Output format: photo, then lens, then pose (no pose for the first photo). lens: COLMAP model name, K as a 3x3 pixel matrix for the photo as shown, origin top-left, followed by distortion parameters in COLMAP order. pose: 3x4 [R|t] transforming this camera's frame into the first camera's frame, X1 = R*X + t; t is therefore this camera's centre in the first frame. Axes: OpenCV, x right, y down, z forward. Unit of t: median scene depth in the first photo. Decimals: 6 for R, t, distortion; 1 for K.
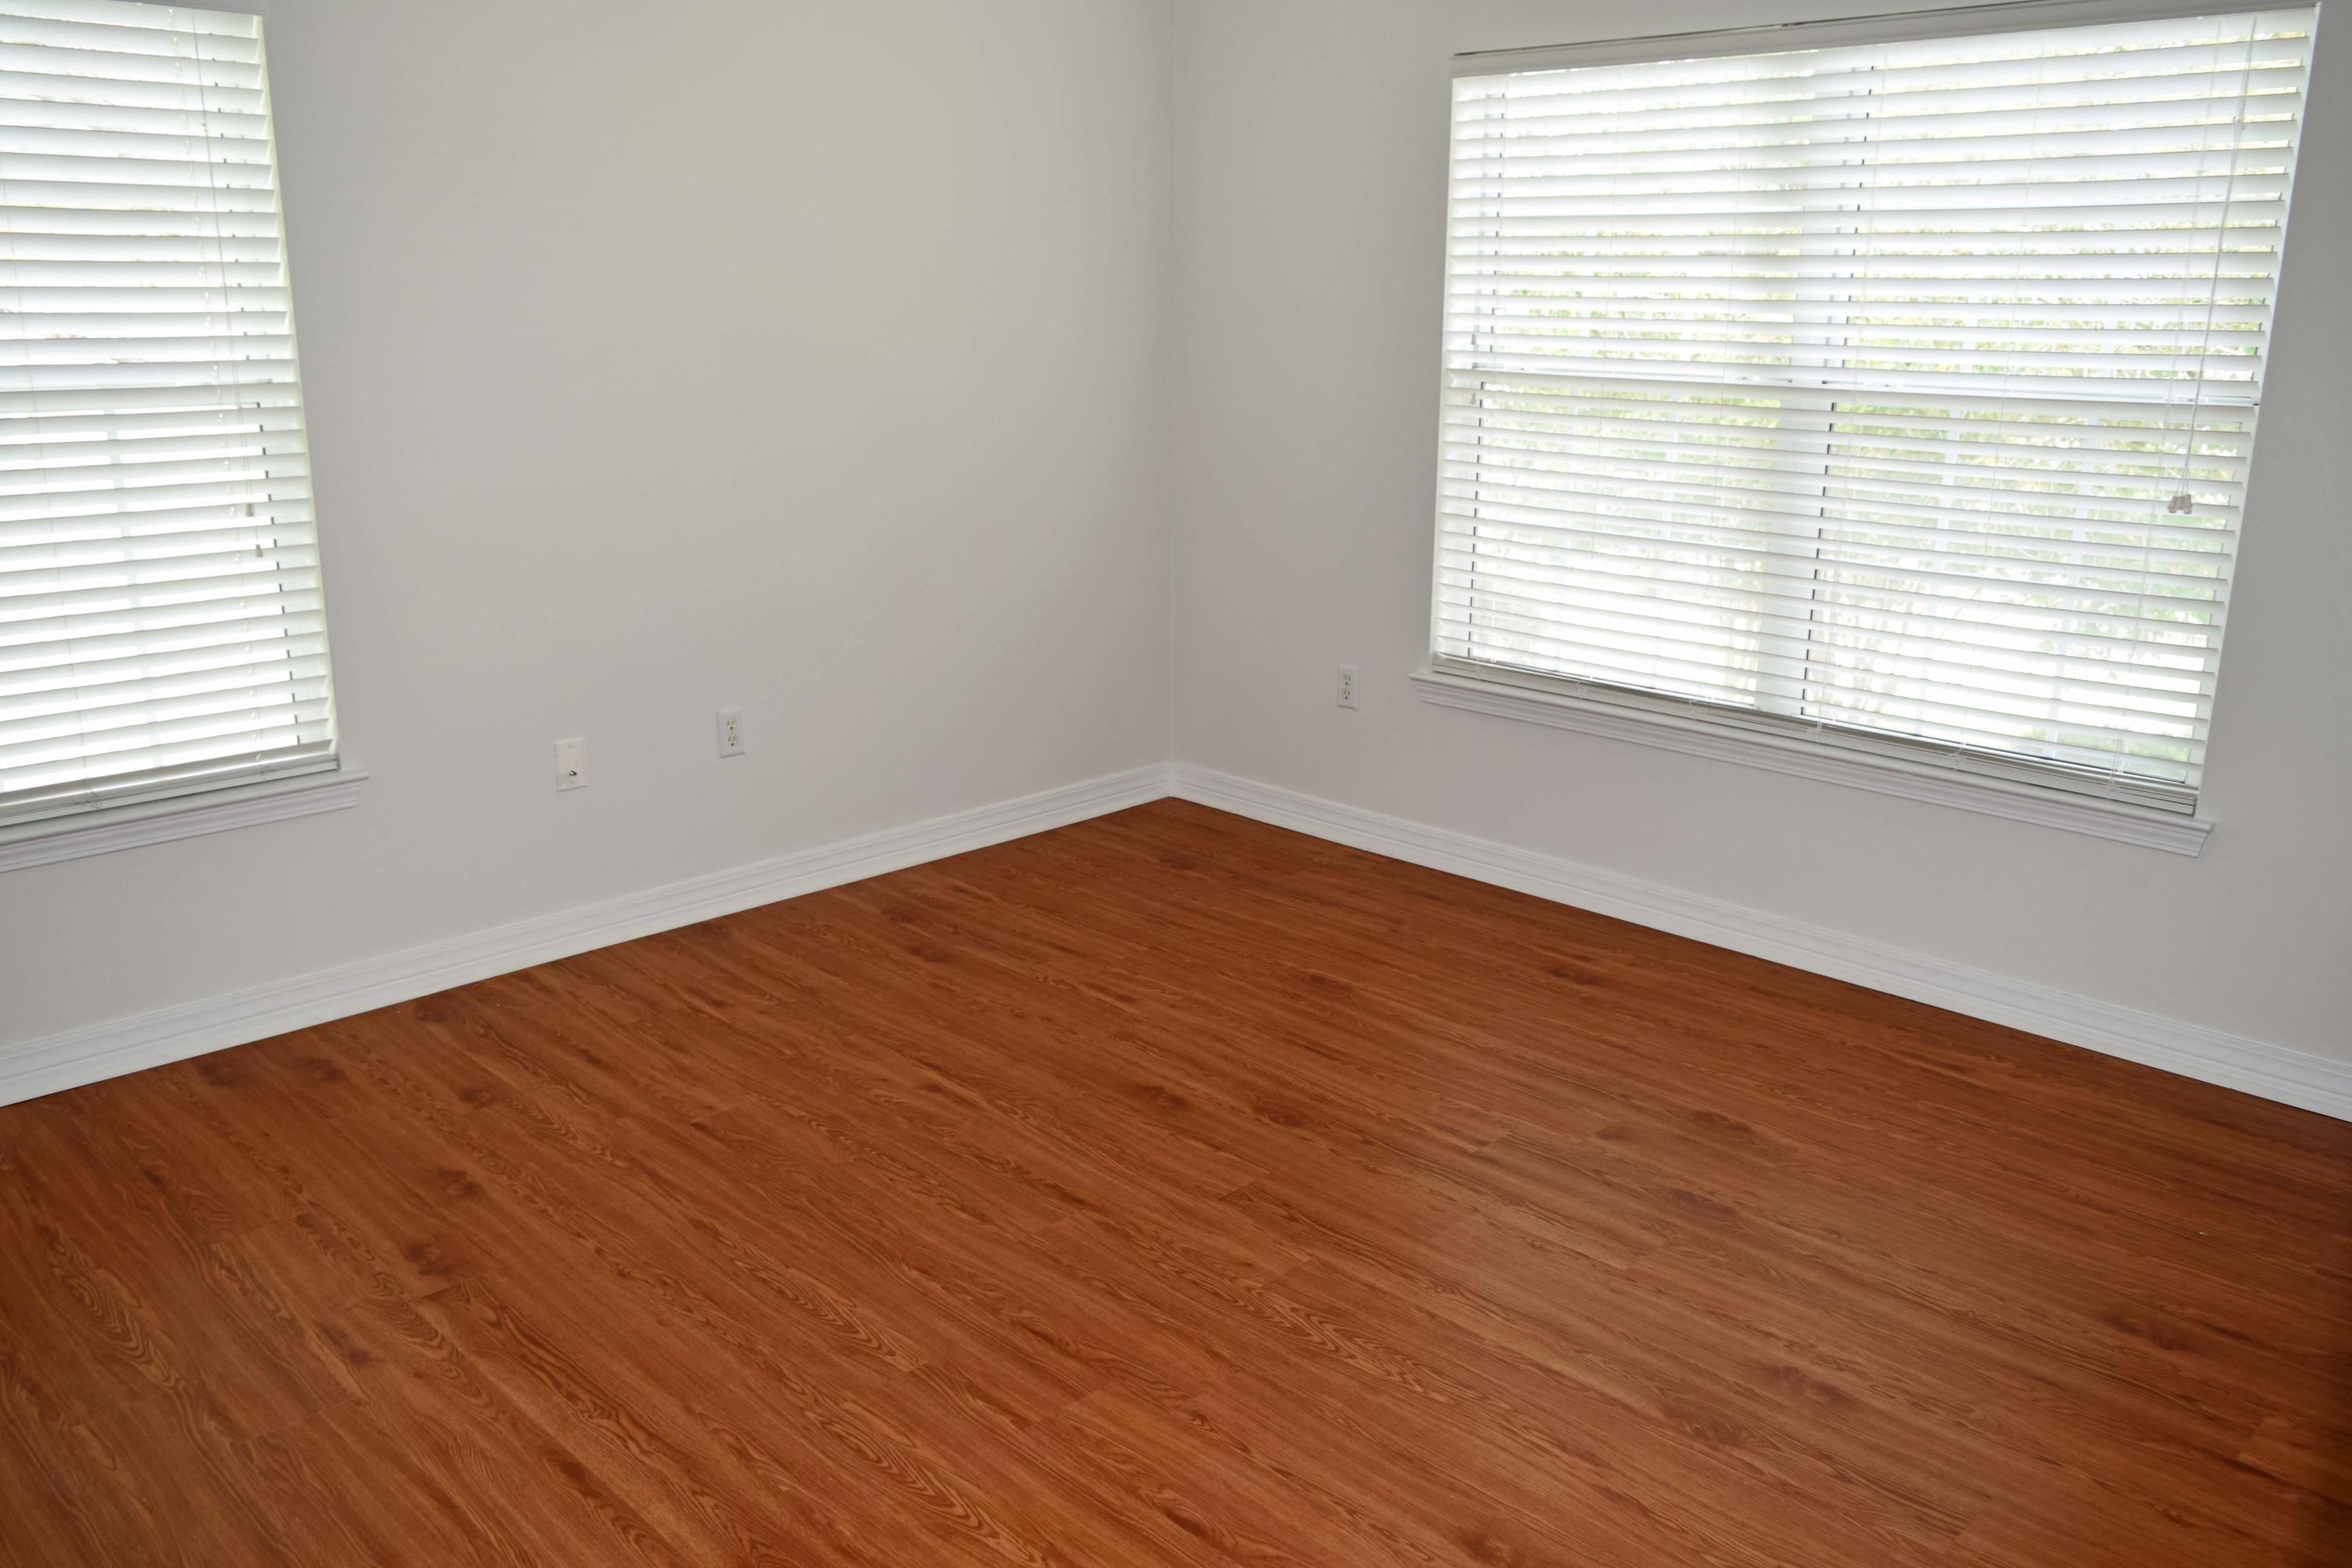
lens RADIAL K [[1824.6, 0, 1184.3], [0, 1824.6, 795.7], [0, 0, 1]] dist [-0.013078, 0.002115]
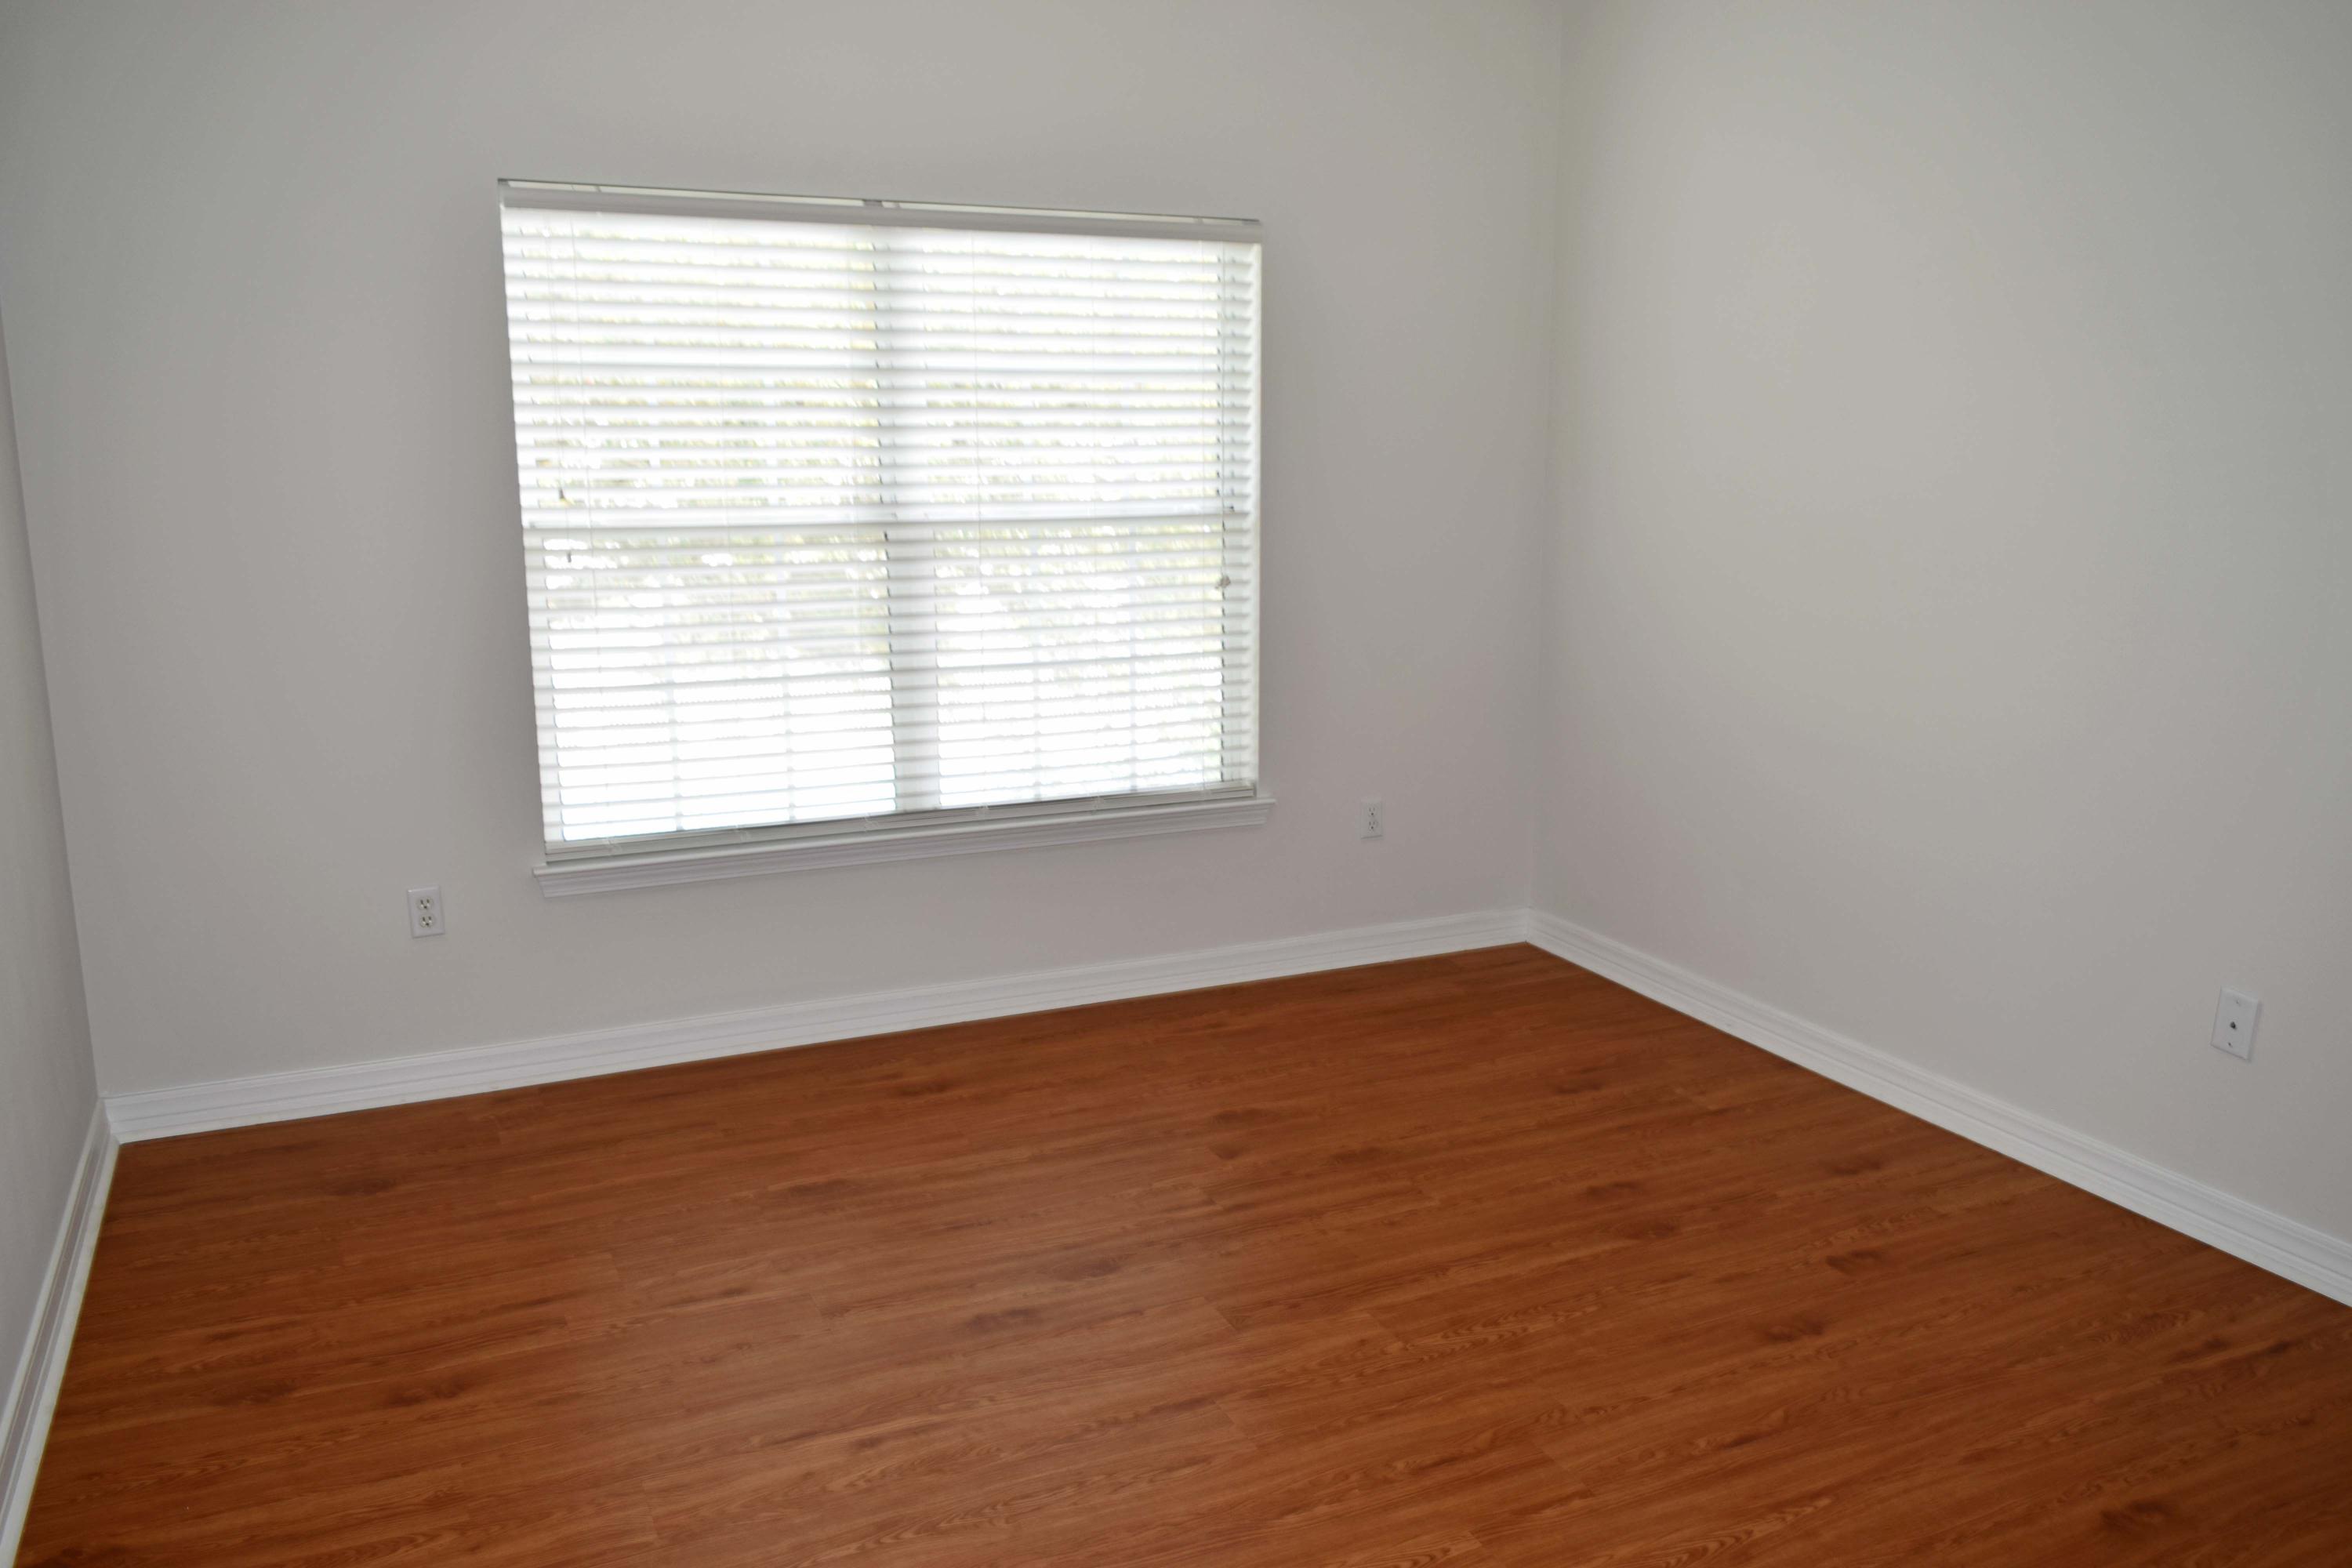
lens RADIAL K [[1824.6, 0, 1177.5], [0, 1824.6, 787.7], [0, 0, 1]] dist [-0.013078, 0.002115]
pose [[0.336464, -0.195047, 0.921275, -0.728518], [0.251703, 0.961348, 0.111605, -0.161017], [-0.907435, 0.194336, 0.372553, 0.496389]]
